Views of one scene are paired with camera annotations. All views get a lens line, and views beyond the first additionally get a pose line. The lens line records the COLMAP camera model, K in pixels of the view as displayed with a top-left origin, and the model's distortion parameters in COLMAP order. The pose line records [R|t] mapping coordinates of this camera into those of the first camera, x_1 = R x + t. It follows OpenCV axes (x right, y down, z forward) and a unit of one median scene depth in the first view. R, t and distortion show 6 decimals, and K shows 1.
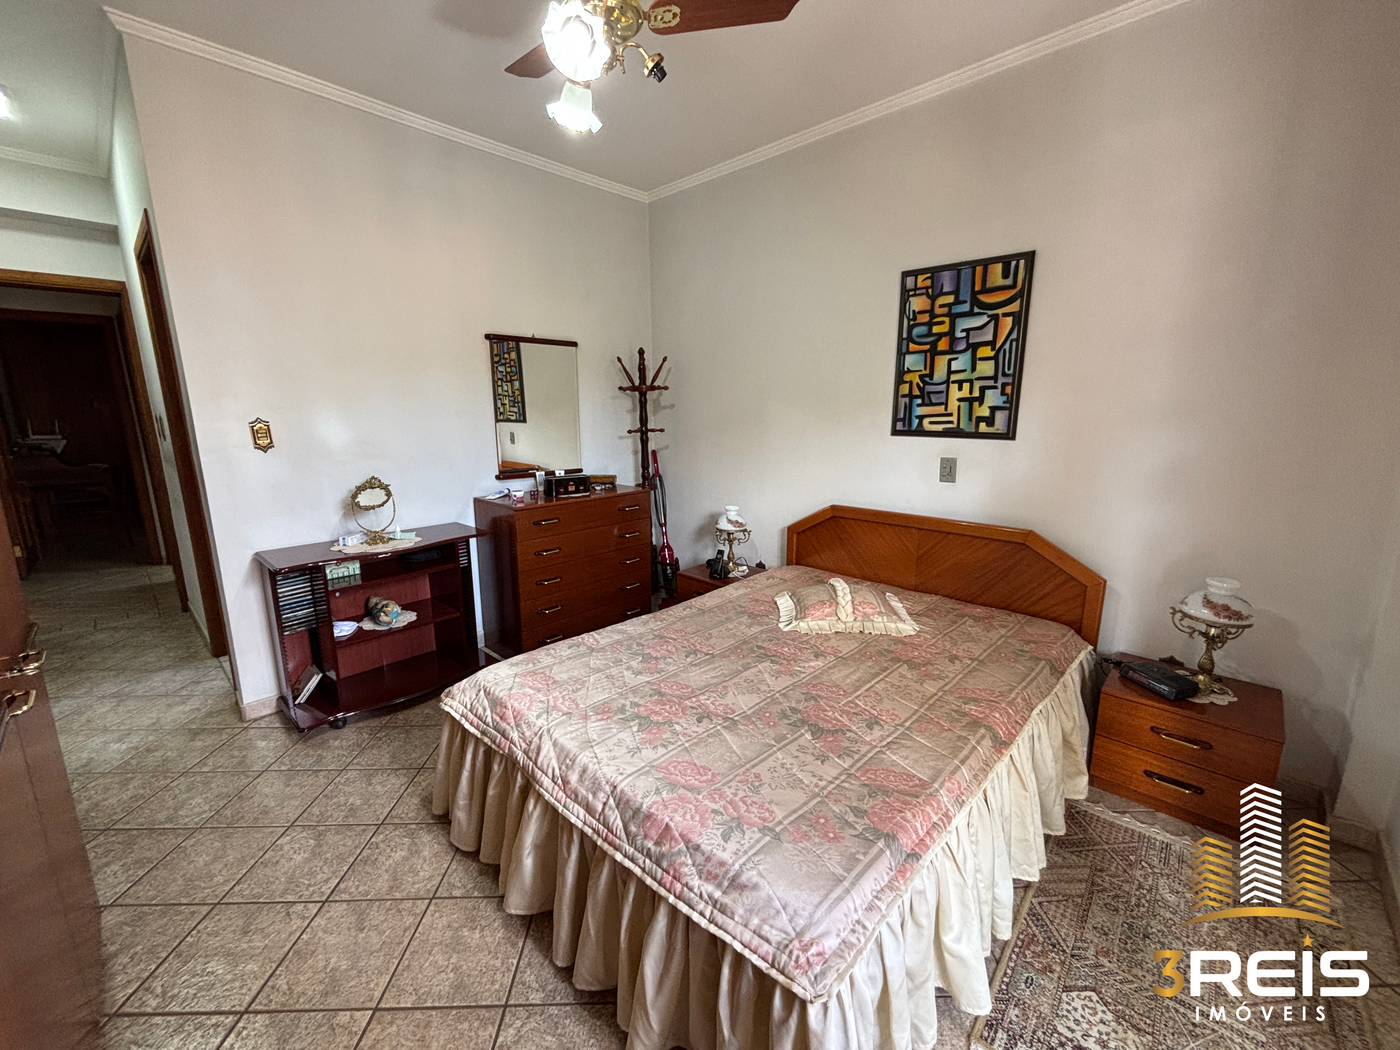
lens RADIAL K [[566.6, 0, 693.9], [0, 566.6, 523.4], [0, 0, 1]] dist [0.004225, -0.001474]
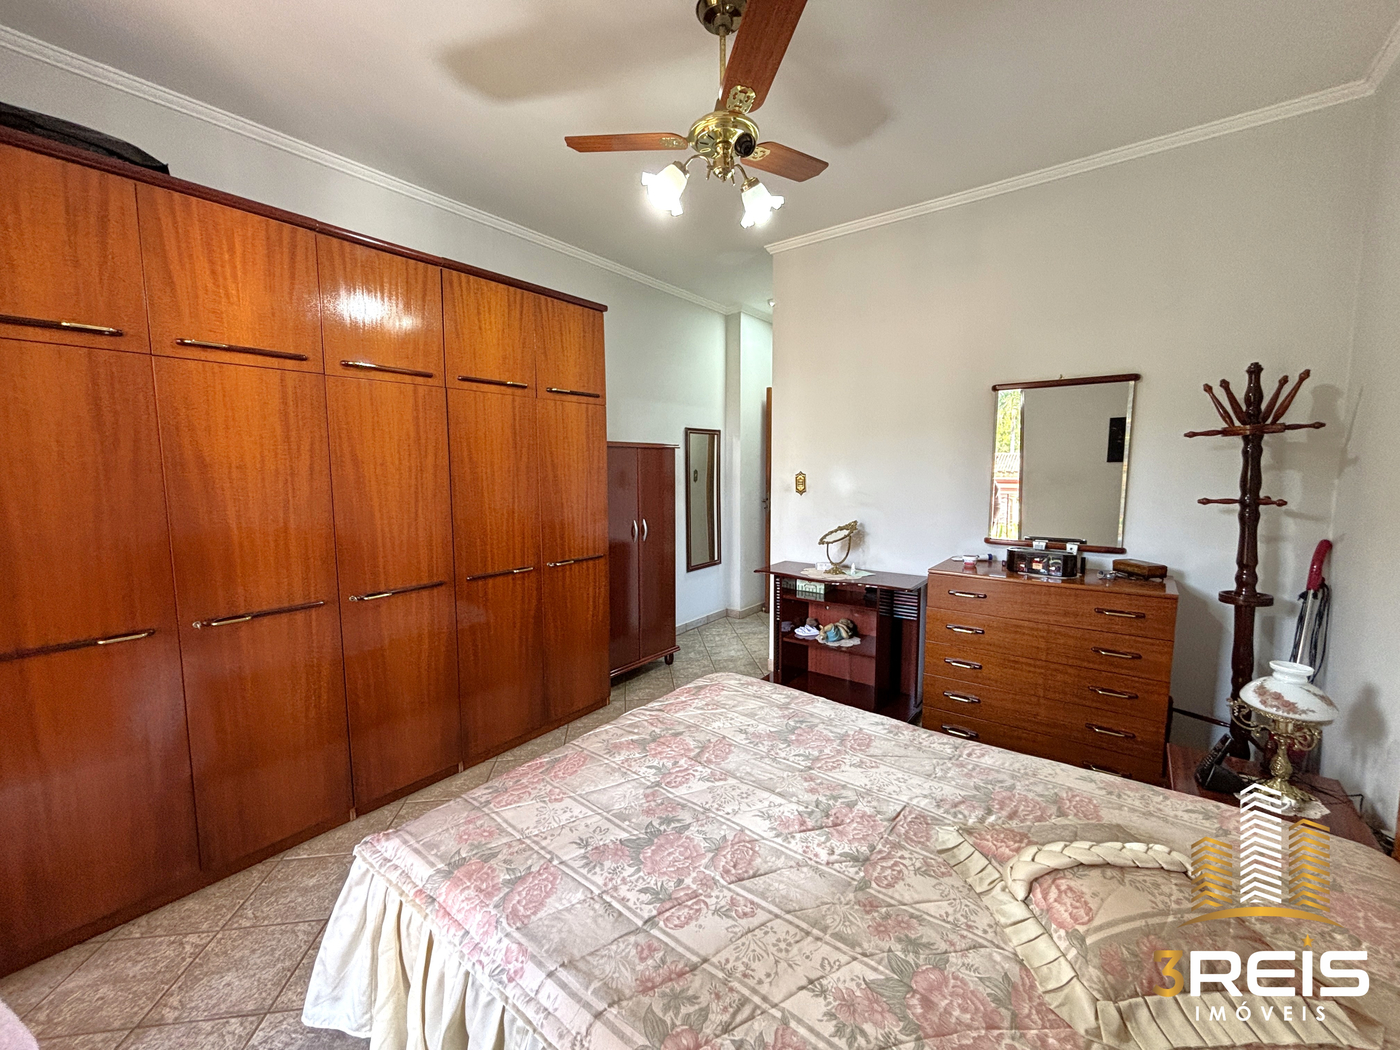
lens RADIAL K [[566.6, 0, 698.0], [0, 566.6, 519.8], [0, 0, 1]] dist [0.004225, -0.001474]
pose [[0.114718, 0.100004, -0.988352, 0.613250], [-0.192177, 0.978359, 0.076687, -0.116386], [0.974632, 0.181141, 0.131454, 0.533933]]
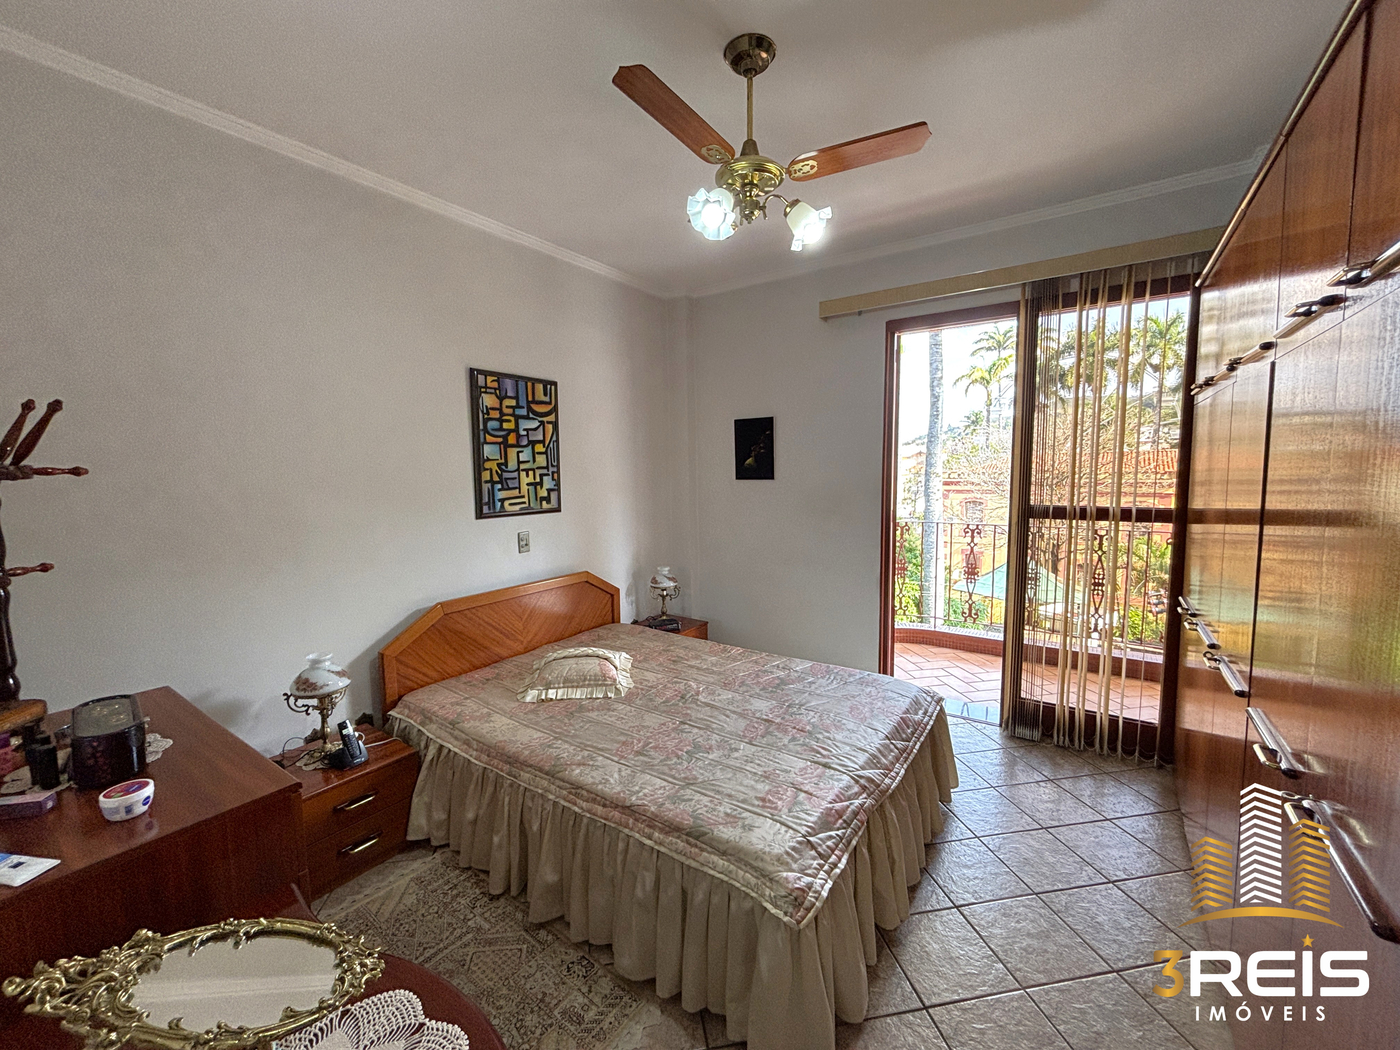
lens RADIAL K [[566.6, 0, 696.6], [0, 566.6, 528.1], [0, 0, 1]] dist [0.004225, -0.001474]
pose [[-0.156842, -0.096966, 0.982852, -0.804663], [0.218009, 0.967221, 0.130214, -0.207318], [-0.963261, 0.234694, -0.130562, 0.834556]]
